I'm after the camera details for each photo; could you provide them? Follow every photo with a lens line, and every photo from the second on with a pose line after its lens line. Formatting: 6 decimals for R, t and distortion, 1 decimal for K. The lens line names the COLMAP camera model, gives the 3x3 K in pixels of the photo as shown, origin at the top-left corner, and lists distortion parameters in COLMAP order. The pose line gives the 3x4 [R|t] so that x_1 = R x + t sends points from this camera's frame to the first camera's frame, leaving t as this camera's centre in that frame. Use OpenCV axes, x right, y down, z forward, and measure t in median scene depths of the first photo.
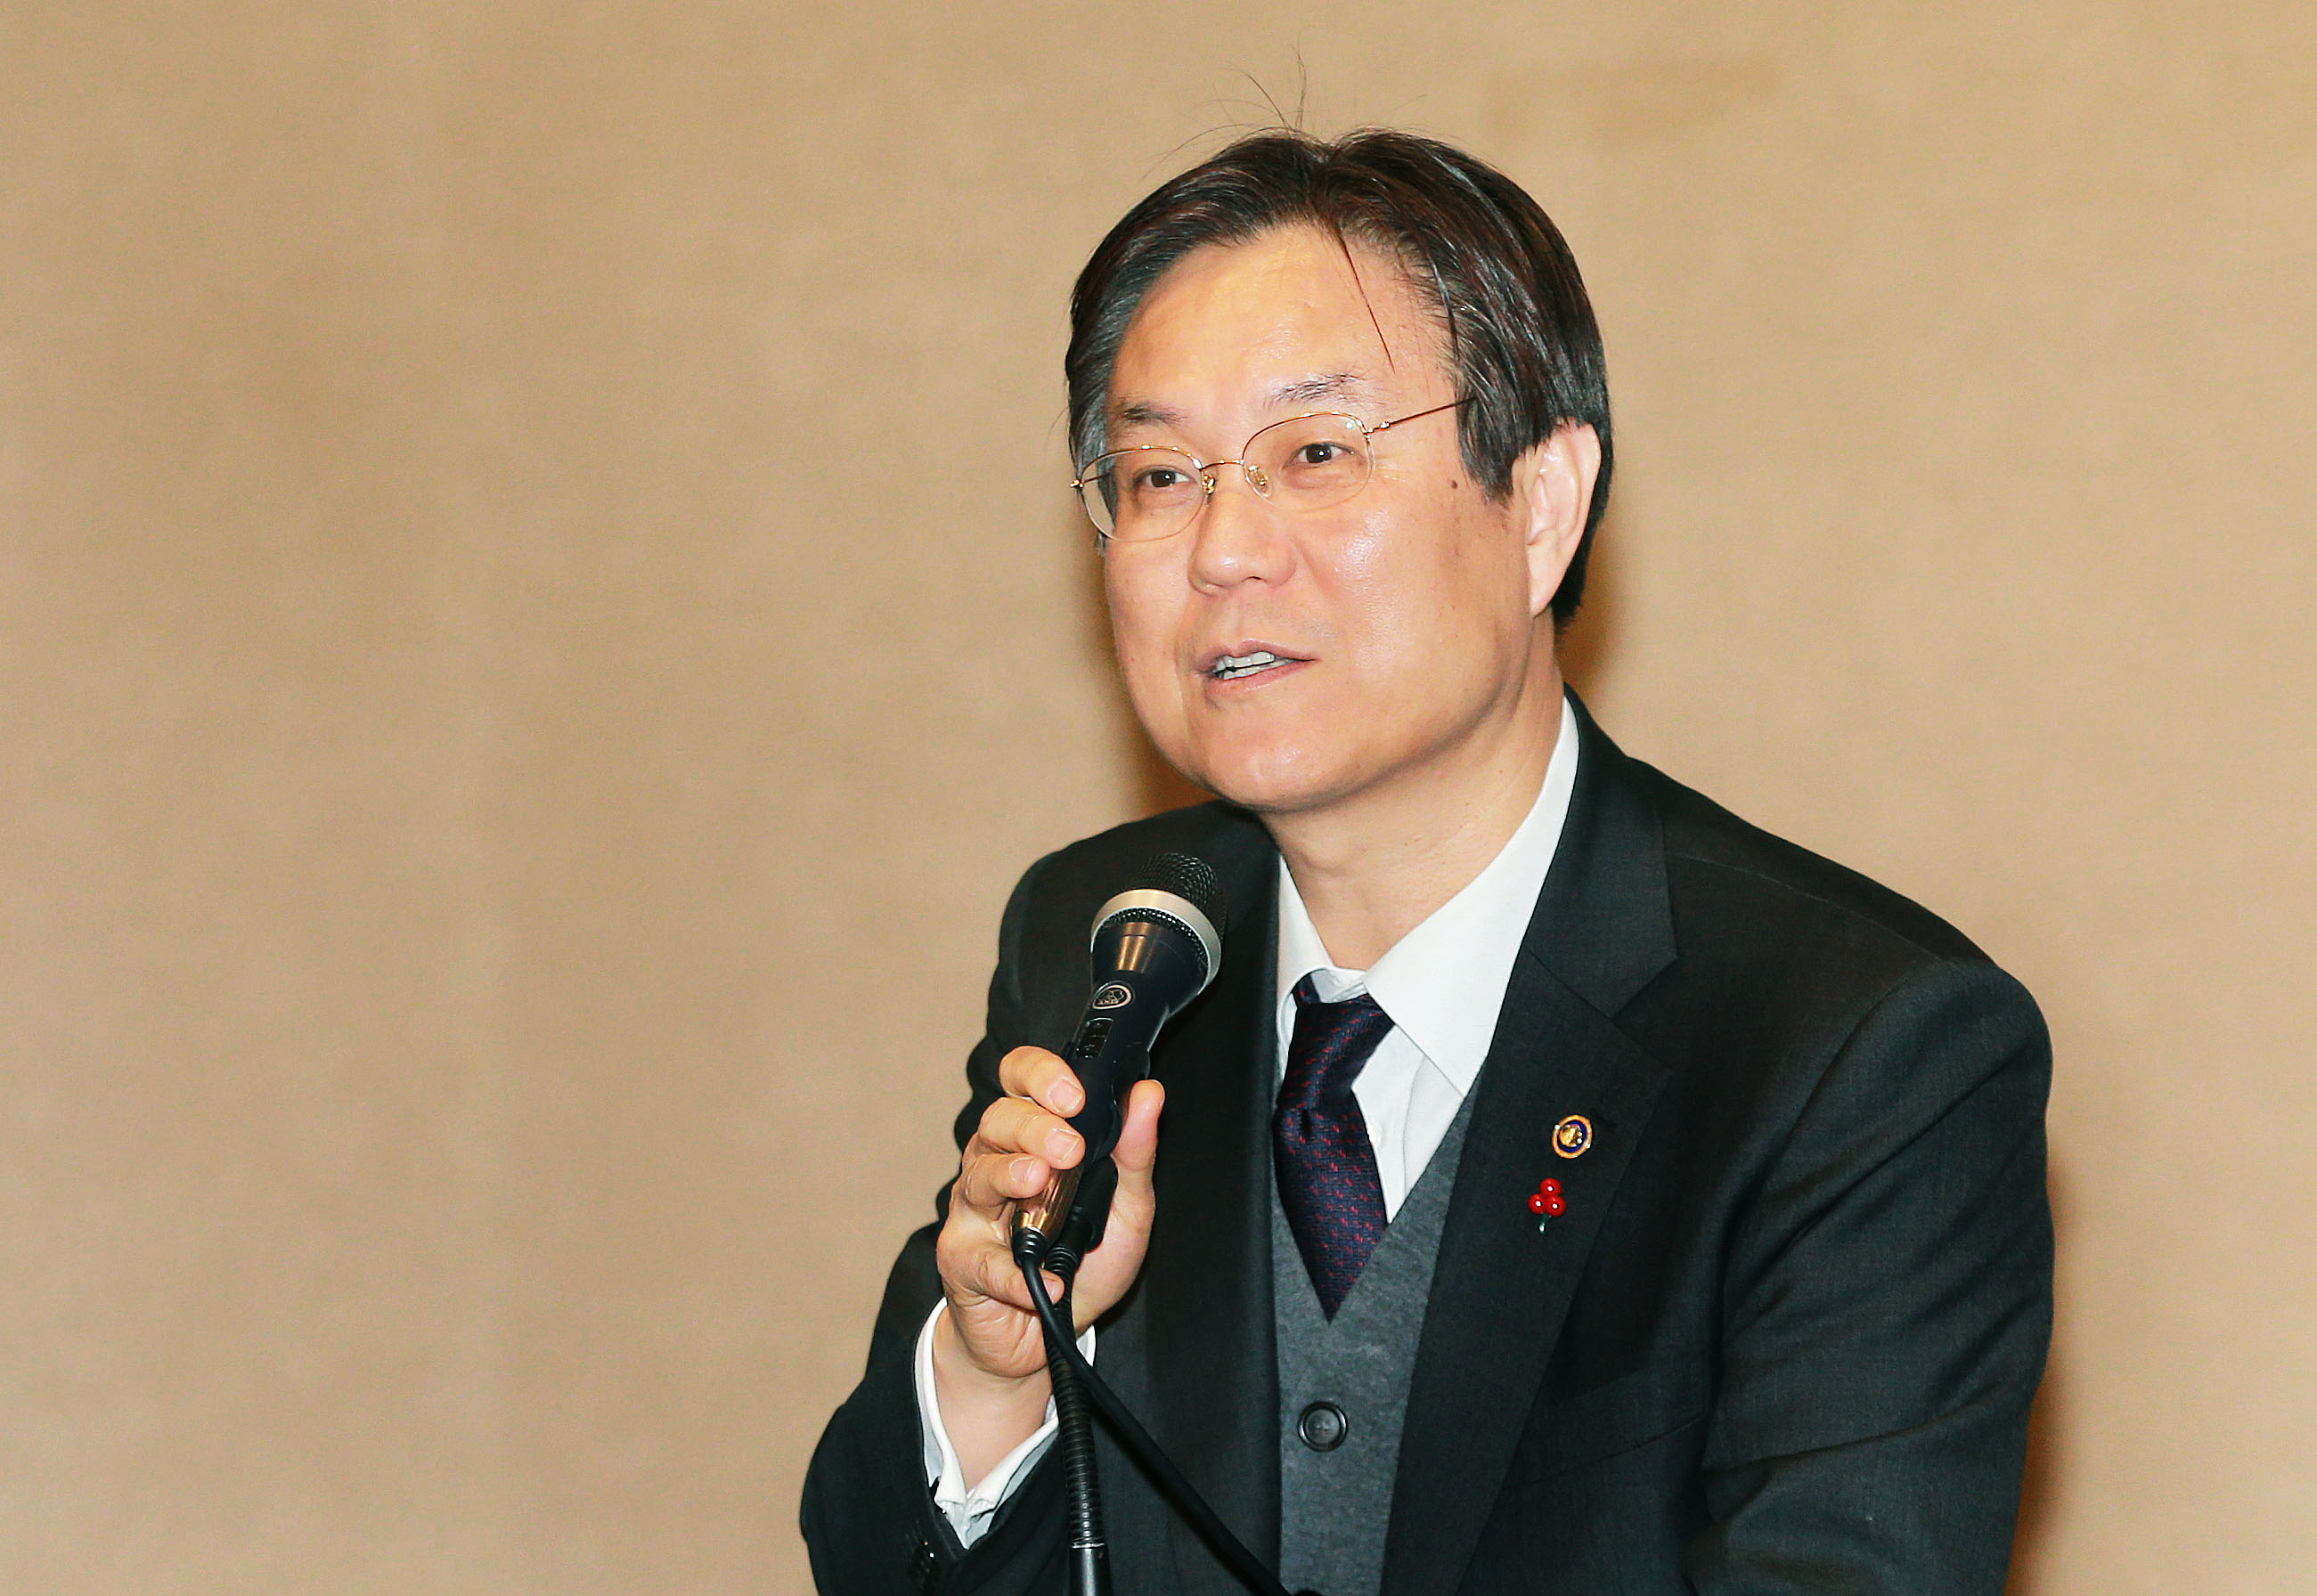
lens RADIAL K [[8527.7, 0, 1158.5], [0, 8527.7, 797.9], [0, 0, 1]] dist [-0.053914, 0.000000]
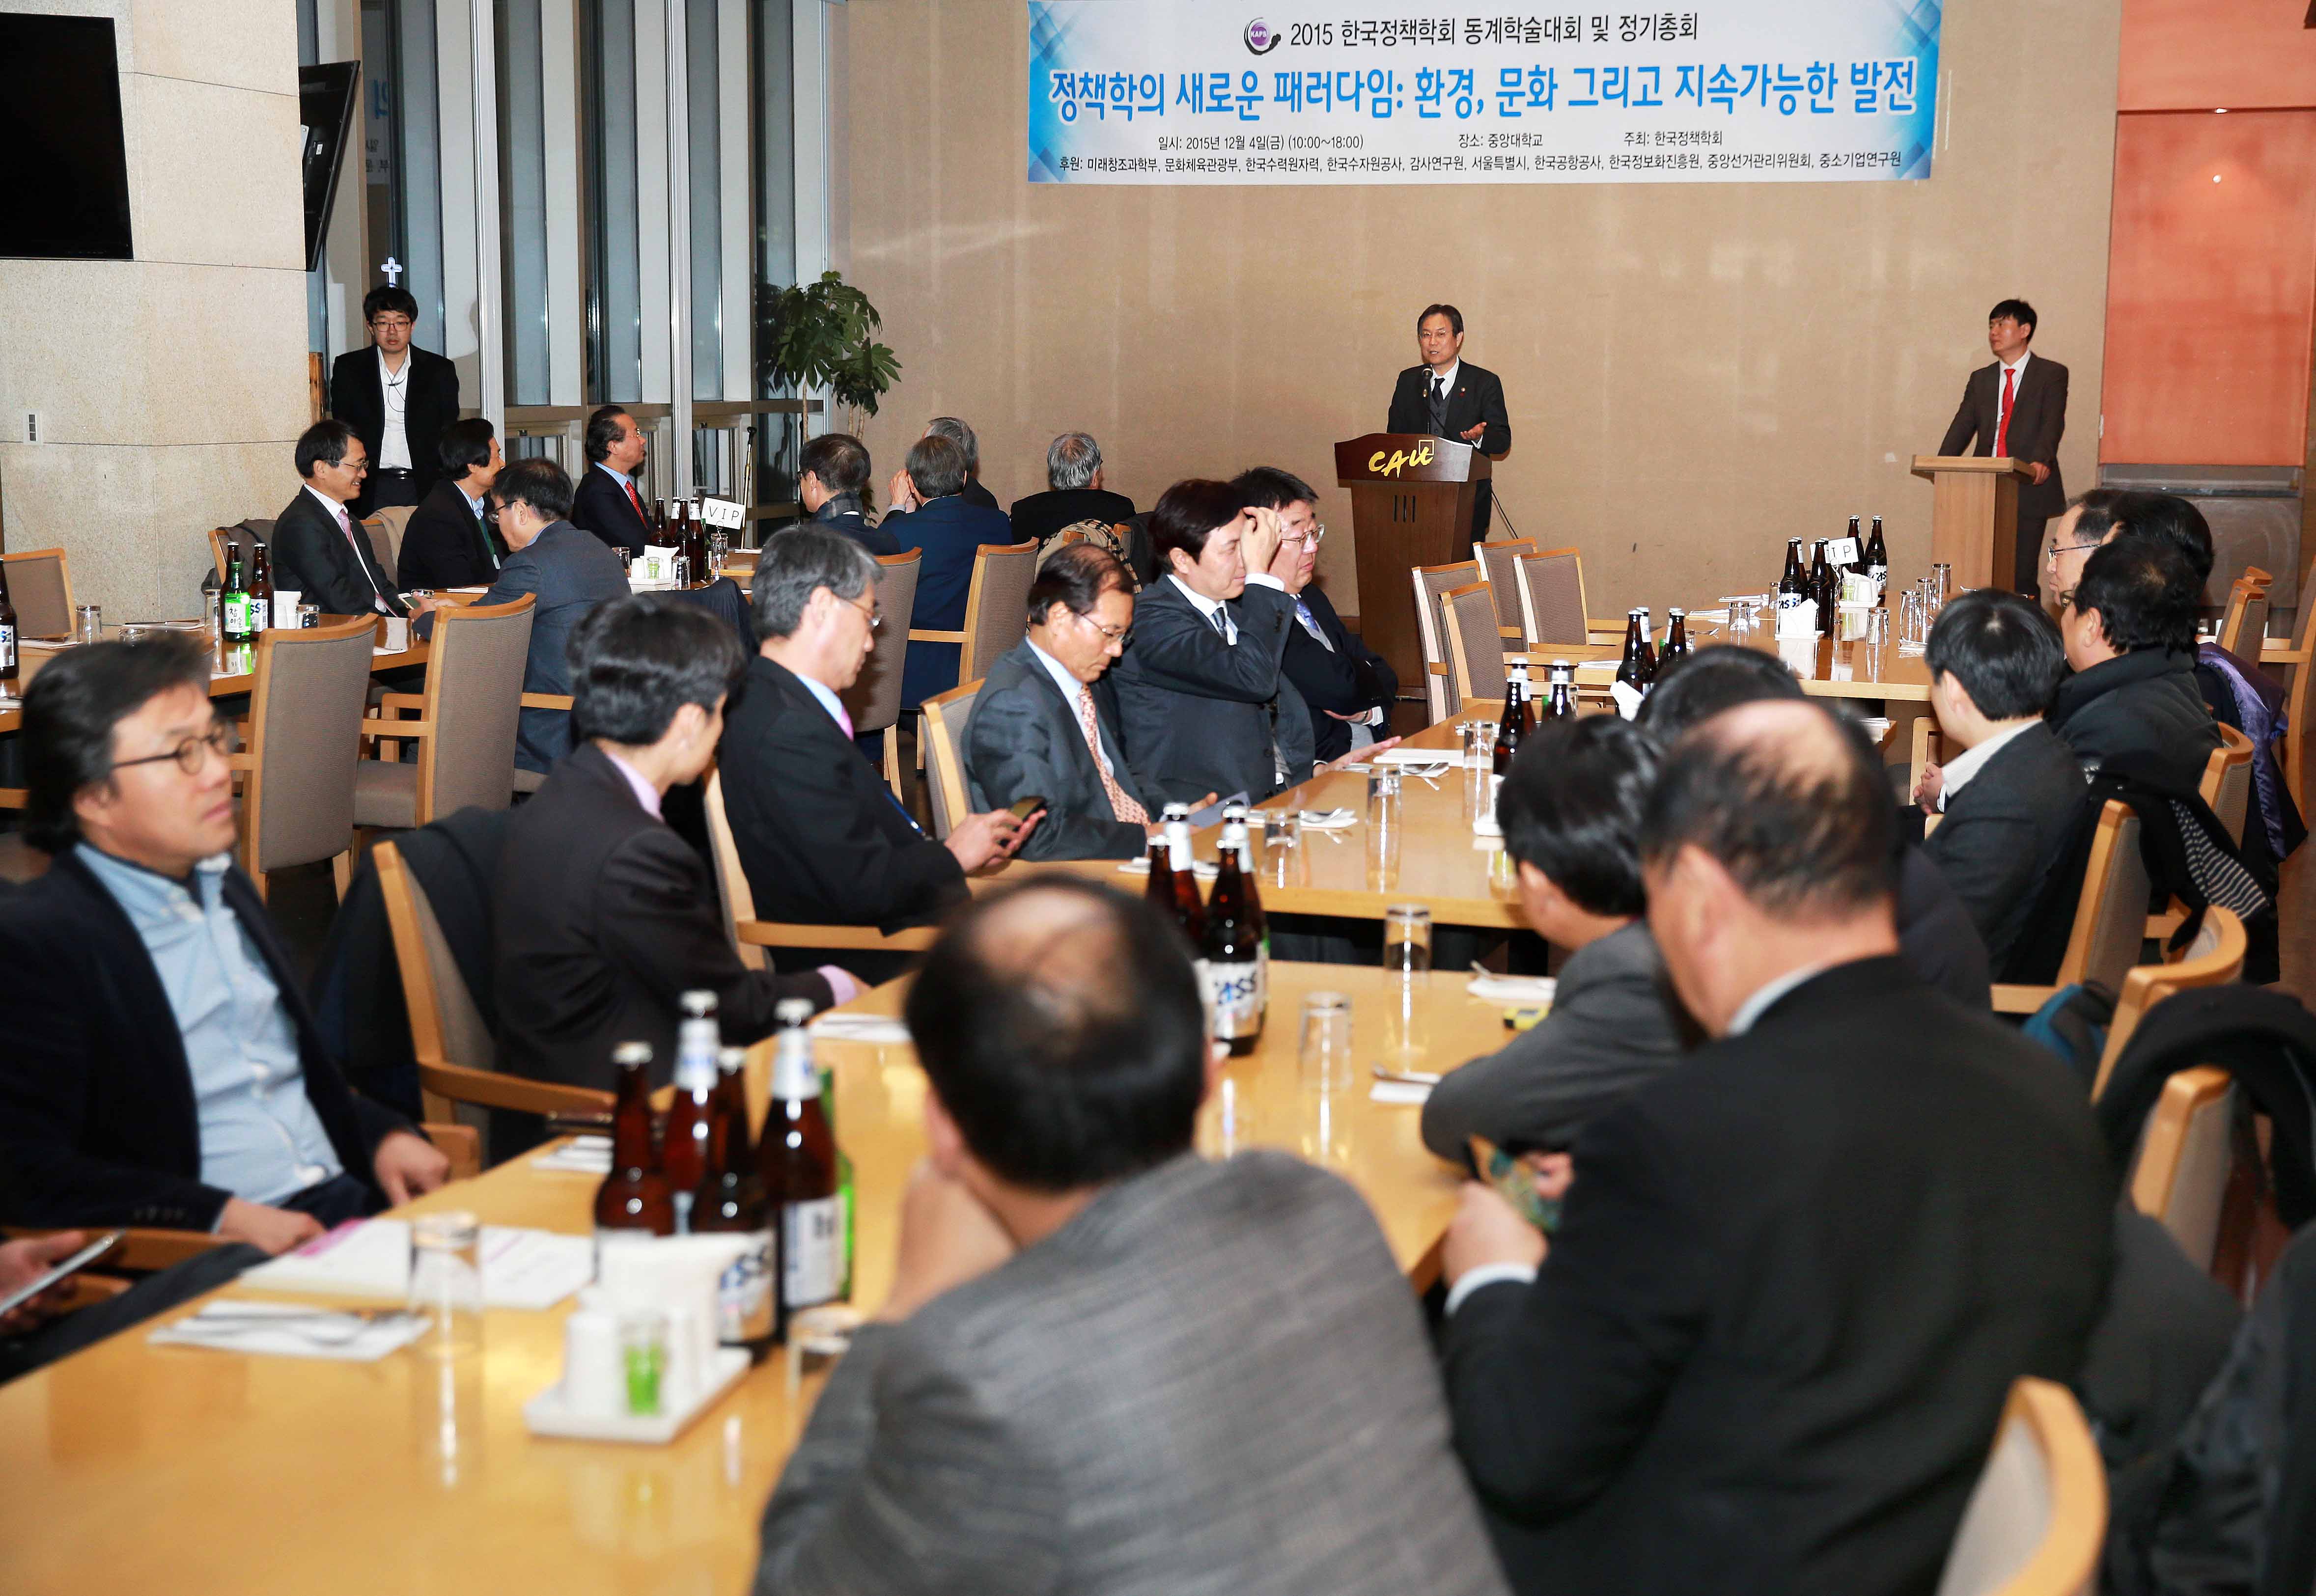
lens RADIAL K [[3835.9, 0, 1170.7], [0, 3835.9, 807.4], [0, 0, 1]] dist [0.162376, 0.000000]
pose [[0.997174, 0.040215, -0.063464, 0.012131], [-0.032285, 0.992082, 0.121371, -0.020079], [0.067843, -0.118979, 0.990576, -4.412436]]
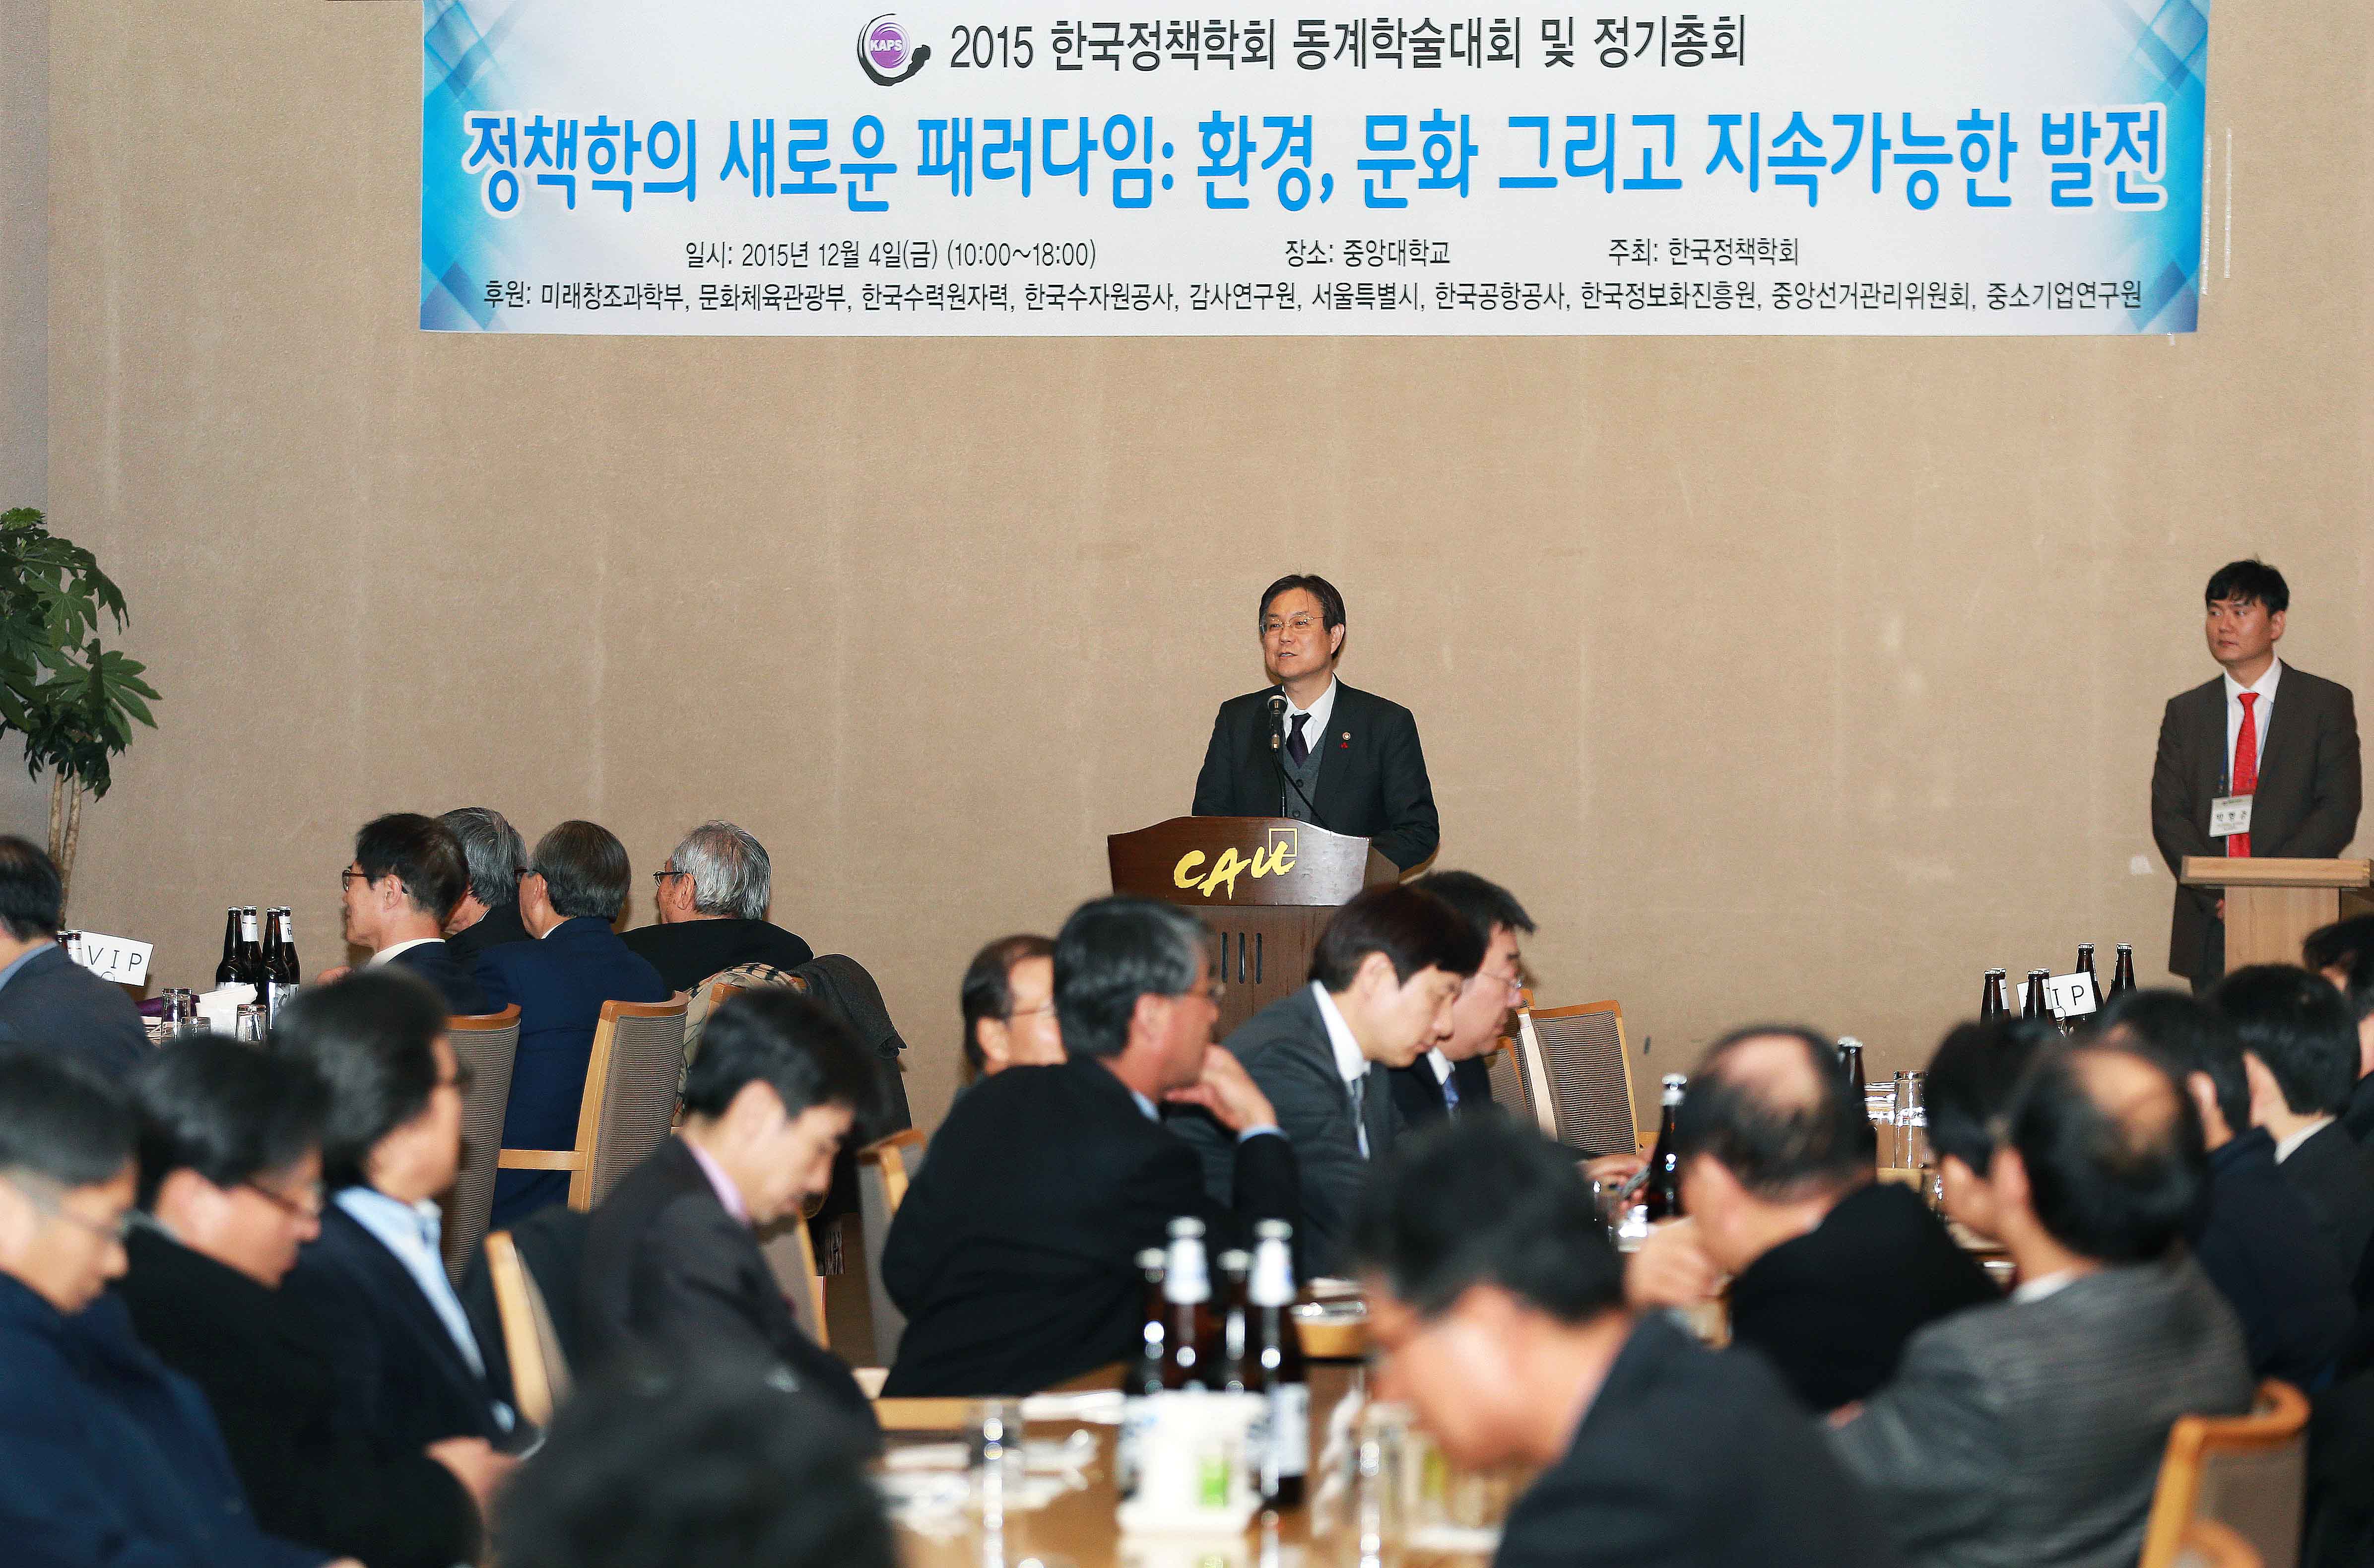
lens RADIAL K [[8395.6, 0, 1182.7], [0, 8395.6, 782.7], [0, 0, 1]] dist [0.287264, 0.000000]
pose [[0.999650, 0.026246, 0.003264, -0.086321], [-0.026297, 0.999518, 0.016510, -0.024282], [-0.002830, -0.016590, 0.999858, -5.239021]]
